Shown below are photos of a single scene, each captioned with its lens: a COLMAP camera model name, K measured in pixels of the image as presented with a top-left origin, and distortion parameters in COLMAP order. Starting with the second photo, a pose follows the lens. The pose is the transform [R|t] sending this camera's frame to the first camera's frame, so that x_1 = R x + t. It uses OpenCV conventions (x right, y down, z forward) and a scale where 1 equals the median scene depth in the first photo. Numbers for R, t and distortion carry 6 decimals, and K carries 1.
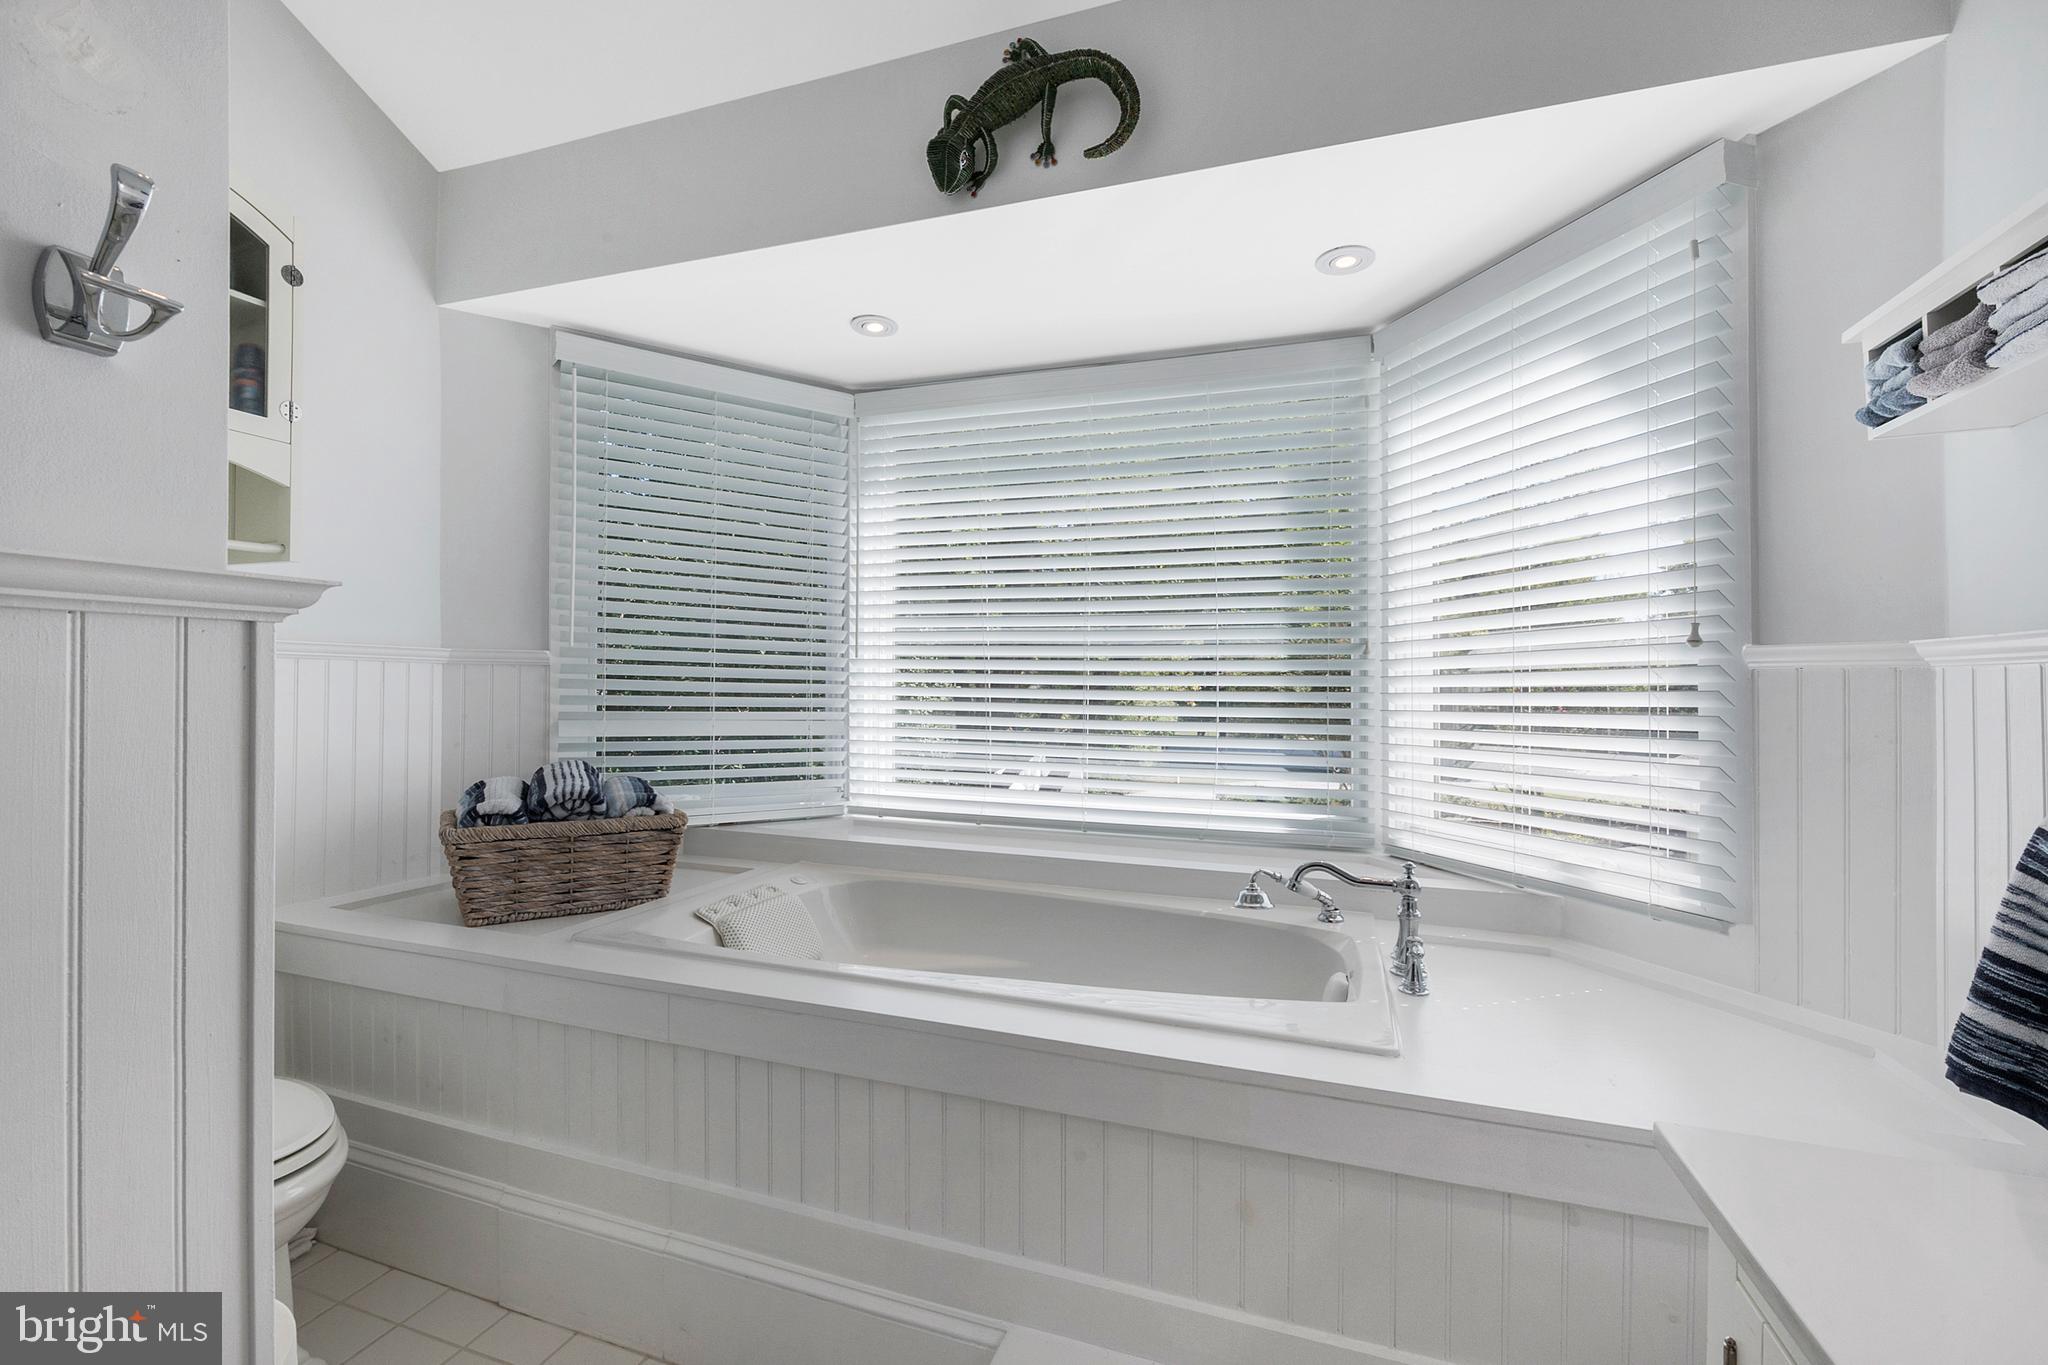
lens RADIAL K [[883.8, 0, 1024.6], [0, 883.8, 666.3], [0, 0, 1]] dist [0.001248, -0.001108]
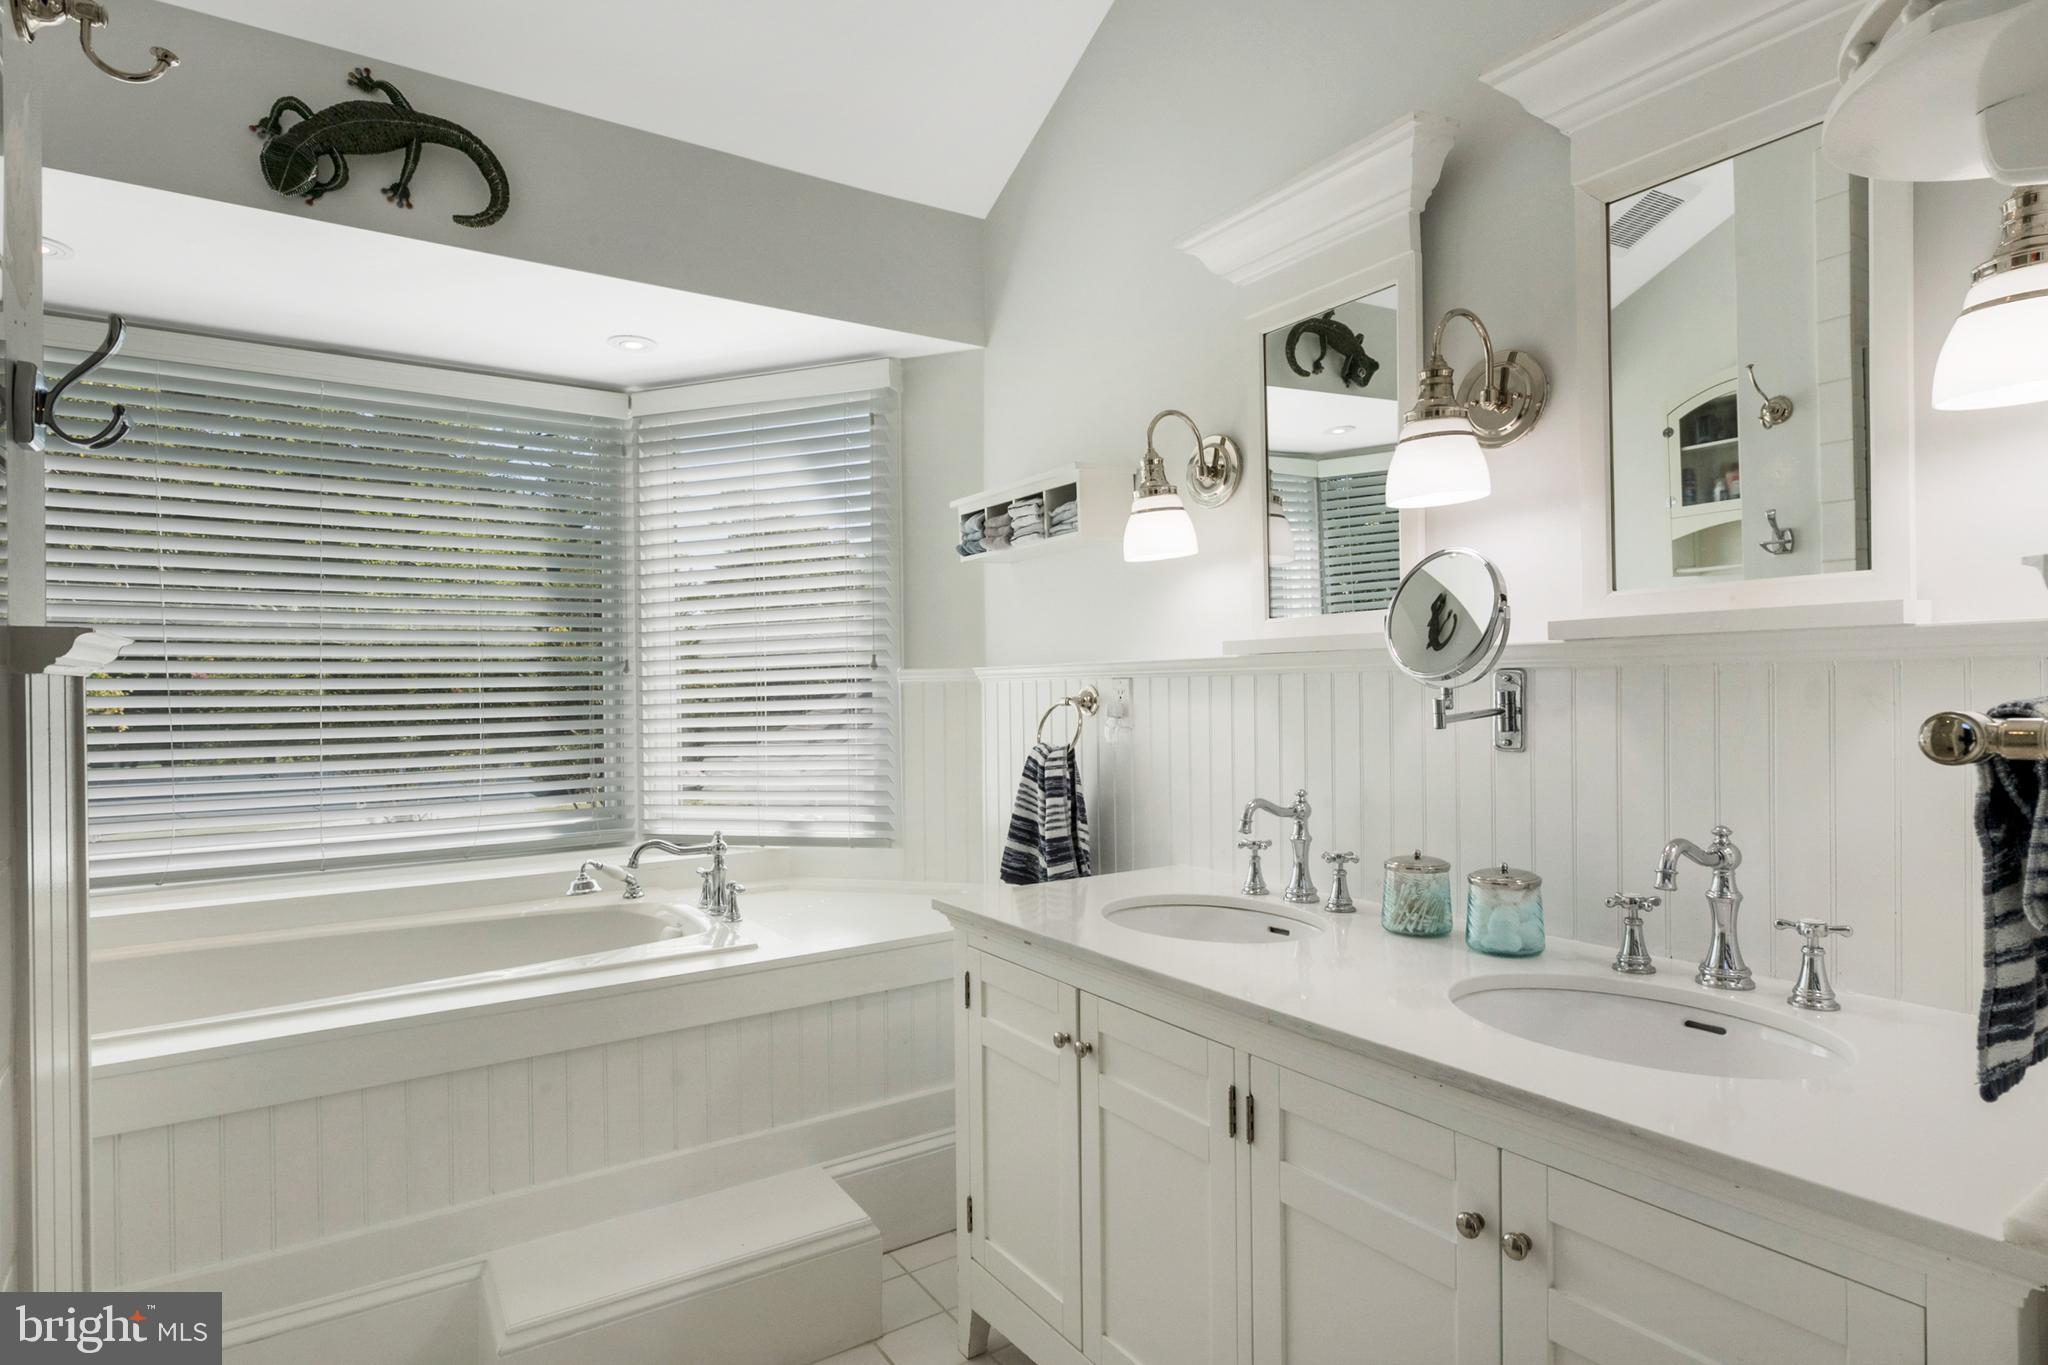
lens RADIAL K [[1063.1, 0, 1026.1], [0, 1063.1, 673.3], [0, 0, 1]] dist [0.006146, -0.003296]
pose [[0.603941, -0.014860, 0.796890, -0.564724], [0.007812, 0.999889, 0.012725, -0.034673], [-0.796990, -0.001460, 0.603990, -0.351079]]
